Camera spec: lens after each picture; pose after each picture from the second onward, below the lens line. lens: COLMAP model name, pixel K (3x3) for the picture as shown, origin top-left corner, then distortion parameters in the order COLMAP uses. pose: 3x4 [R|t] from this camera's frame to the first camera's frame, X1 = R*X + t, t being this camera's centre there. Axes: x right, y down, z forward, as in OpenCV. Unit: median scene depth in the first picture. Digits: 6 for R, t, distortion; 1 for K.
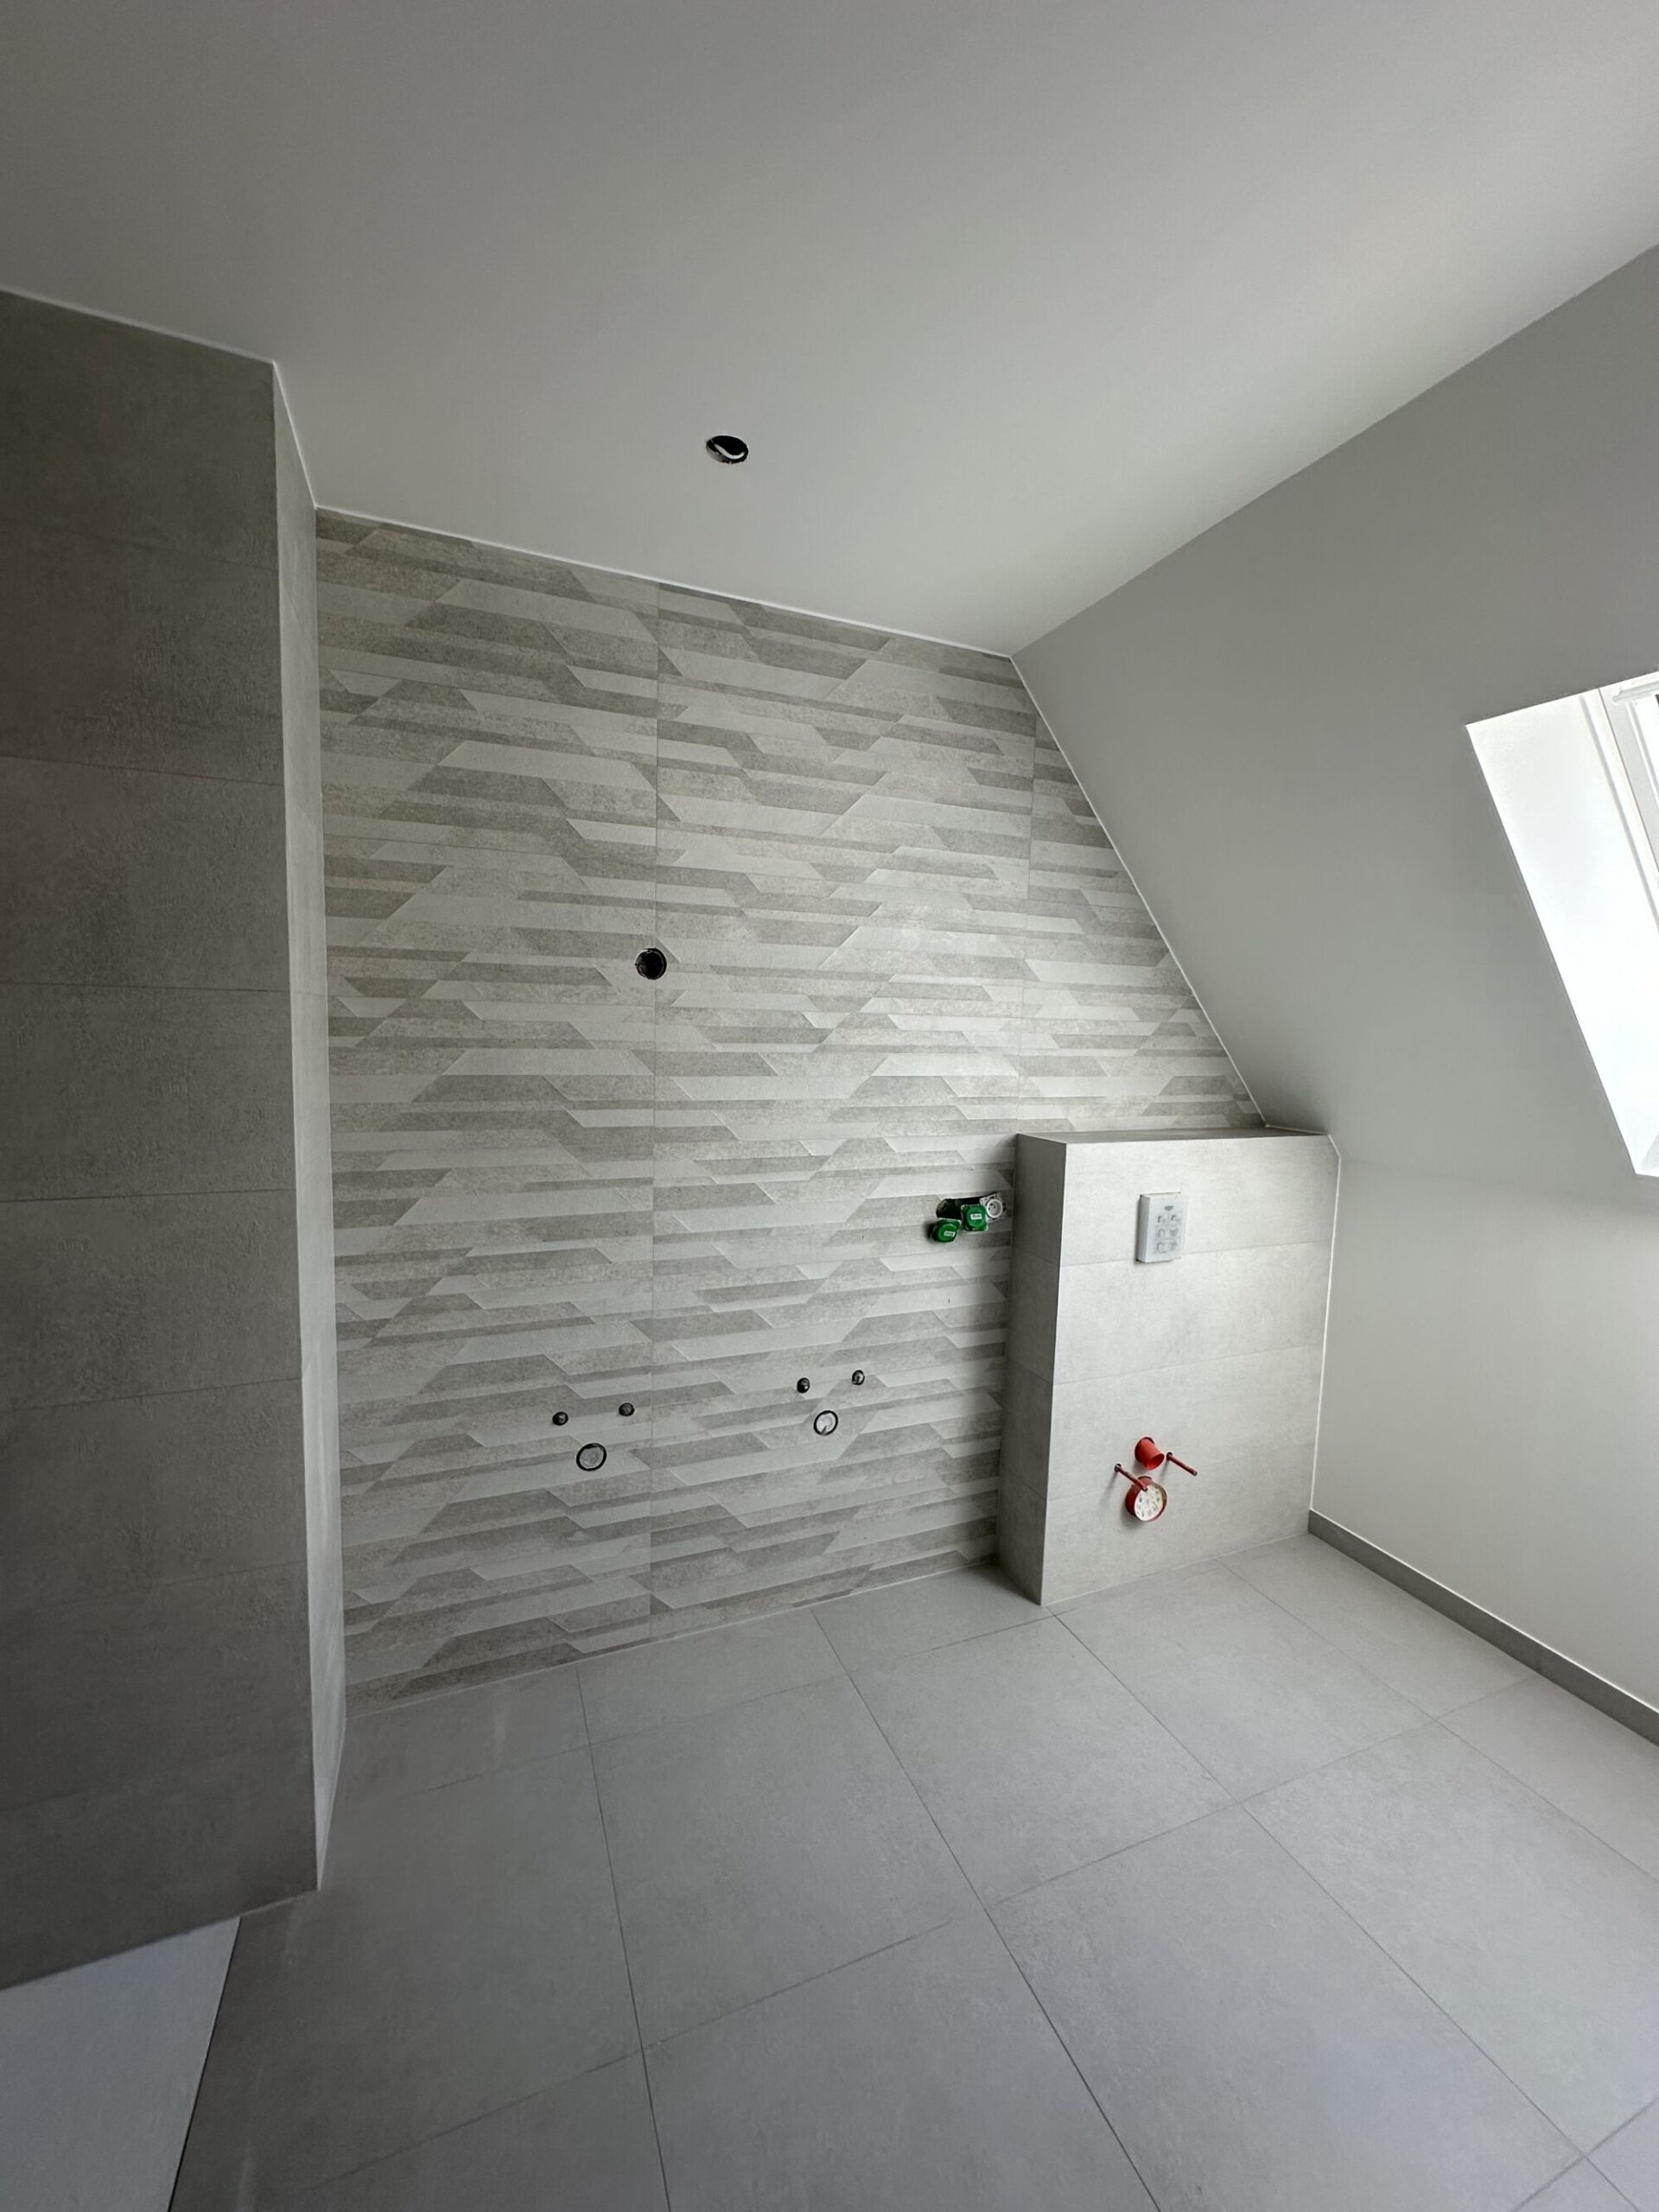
lens RADIAL K [[877.9, 0, 825.0], [0, 877.9, 1102.9], [0, 0, 1]] dist [-0.003616, 0.000773]
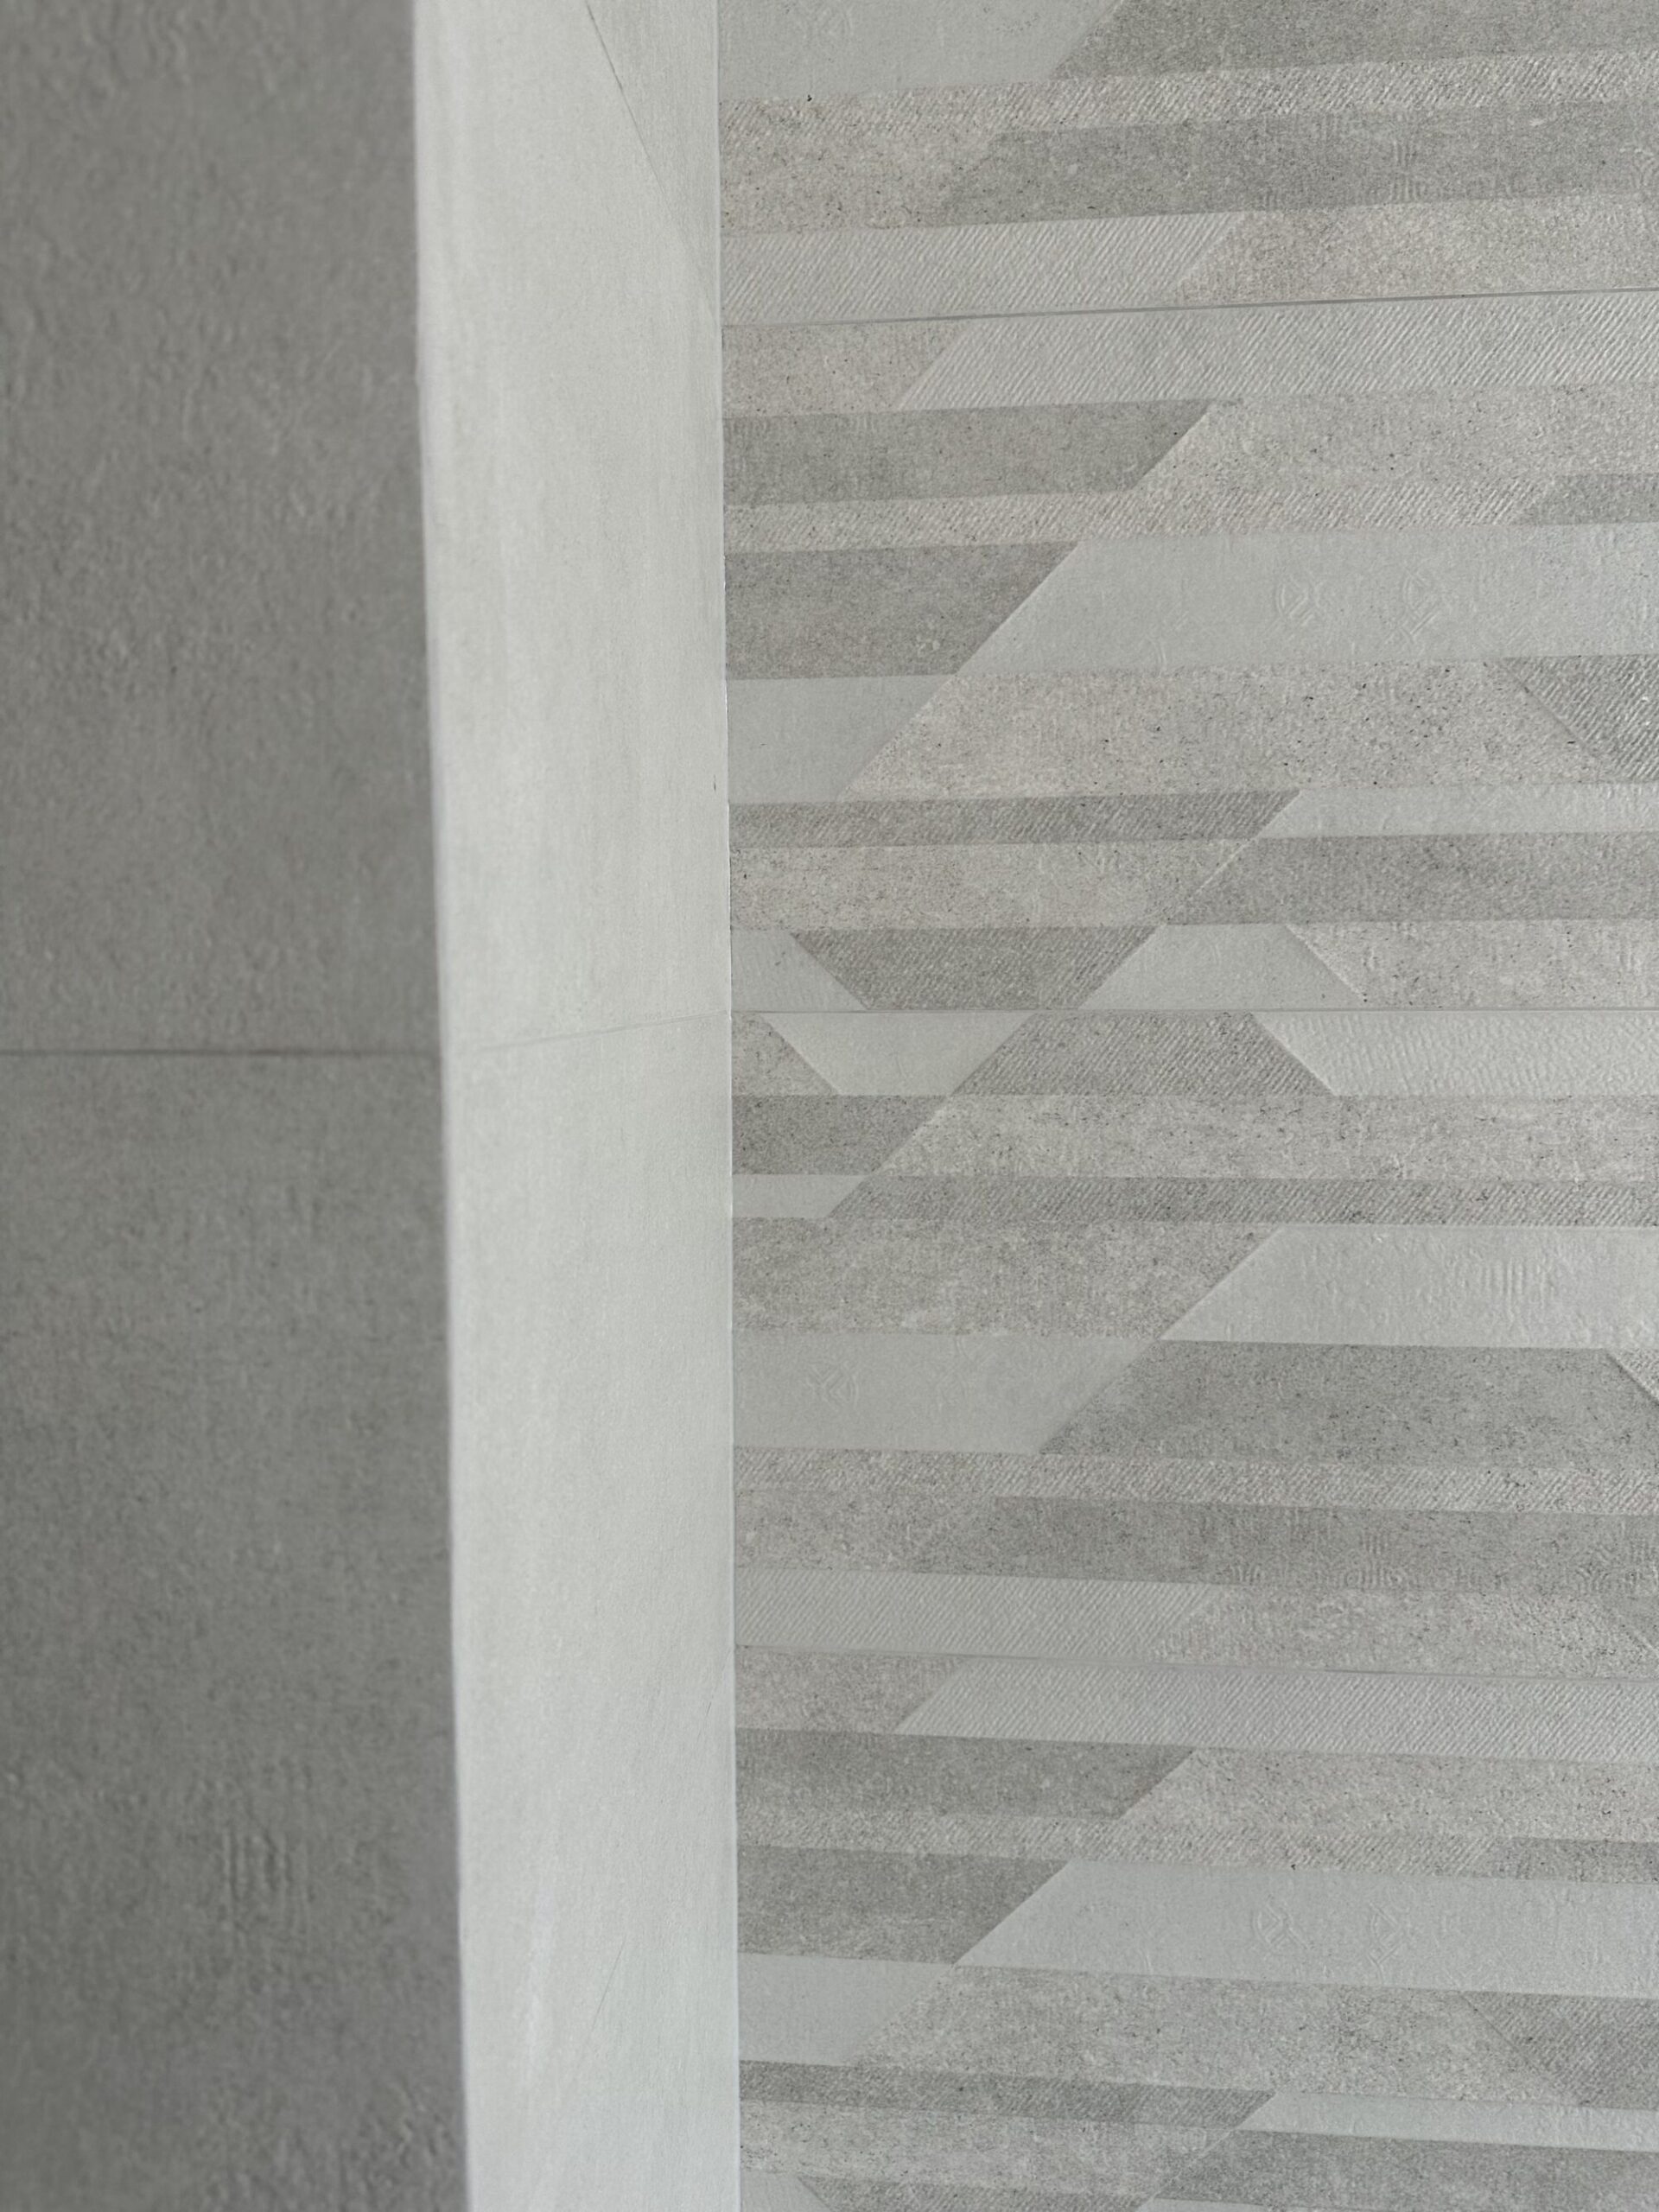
lens RADIAL K [[1576.9, 0, 836.9], [0, 1576.9, 1109.2], [0, 0, 1]] dist [0.055922, -0.072198]
pose [[0.887625, 0.007258, -0.460510, -0.318581], [-0.015395, 0.999785, -0.013916, -0.083508], [0.460310, 0.019441, 0.887545, 0.586812]]
